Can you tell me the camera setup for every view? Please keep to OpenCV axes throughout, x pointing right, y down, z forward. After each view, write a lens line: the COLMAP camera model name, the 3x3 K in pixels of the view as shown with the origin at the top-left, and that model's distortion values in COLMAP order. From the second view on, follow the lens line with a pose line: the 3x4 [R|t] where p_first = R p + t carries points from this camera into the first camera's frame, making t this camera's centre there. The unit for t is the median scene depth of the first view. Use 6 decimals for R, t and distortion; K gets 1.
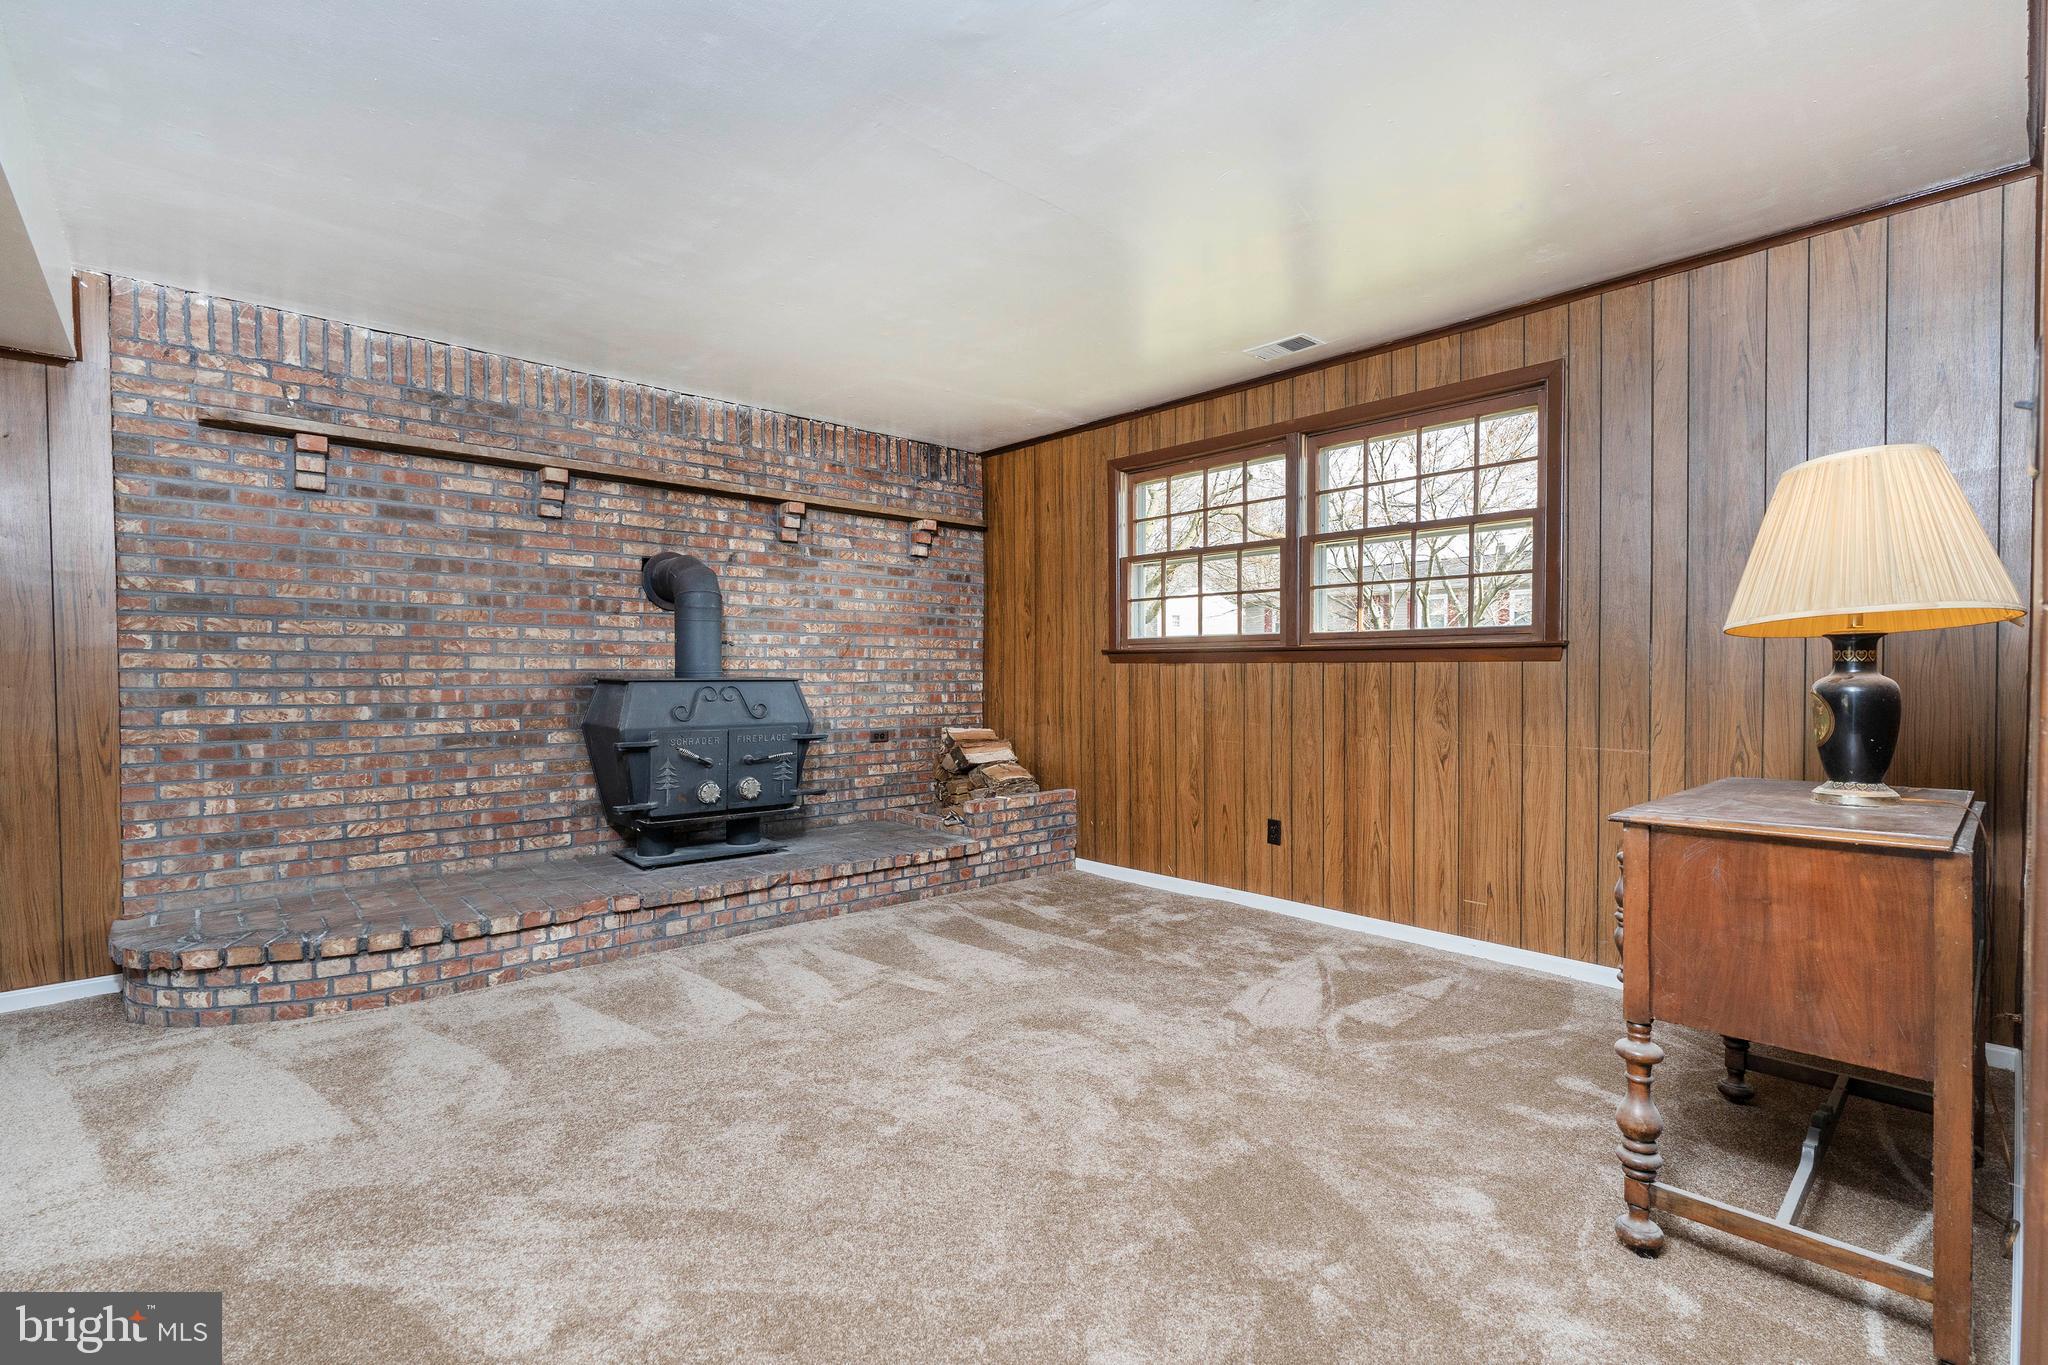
lens RADIAL K [[934.7, 0, 1027.6], [0, 934.7, 690.9], [0, 0, 1]] dist [-0.001968, 0.000331]
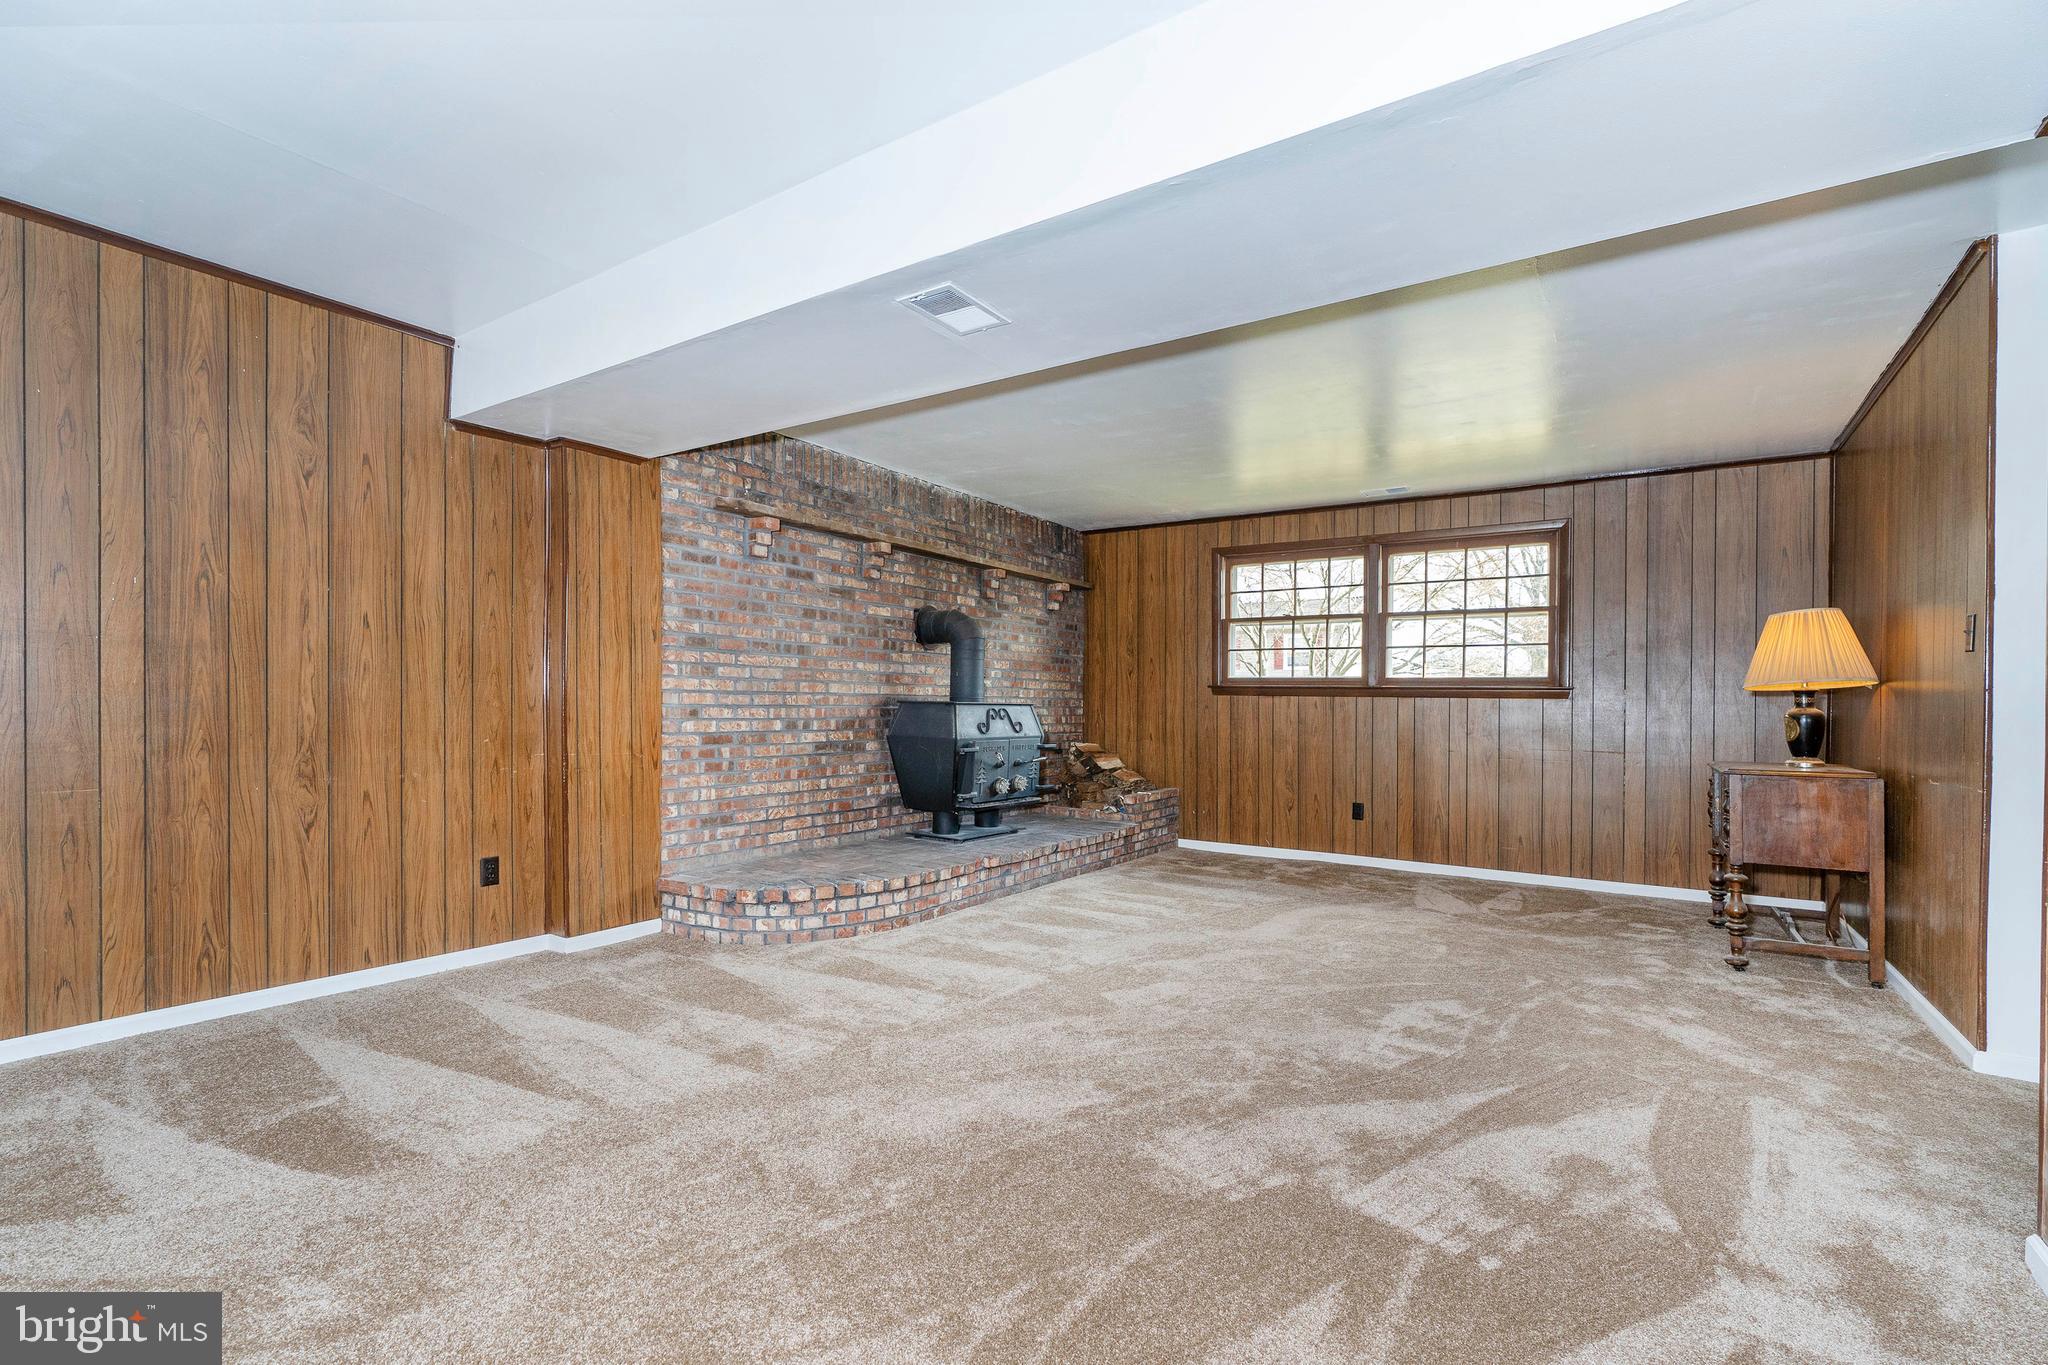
lens RADIAL K [[934.7, 0, 971.2], [0, 934.7, 706.9], [0, 0, 1]] dist [-0.001968, 0.000331]
pose [[0.976858, 0.012433, 0.213528, -0.669643], [-0.009504, 0.999846, -0.014739, 0.013516], [-0.213679, 0.012368, 0.976826, -0.323721]]
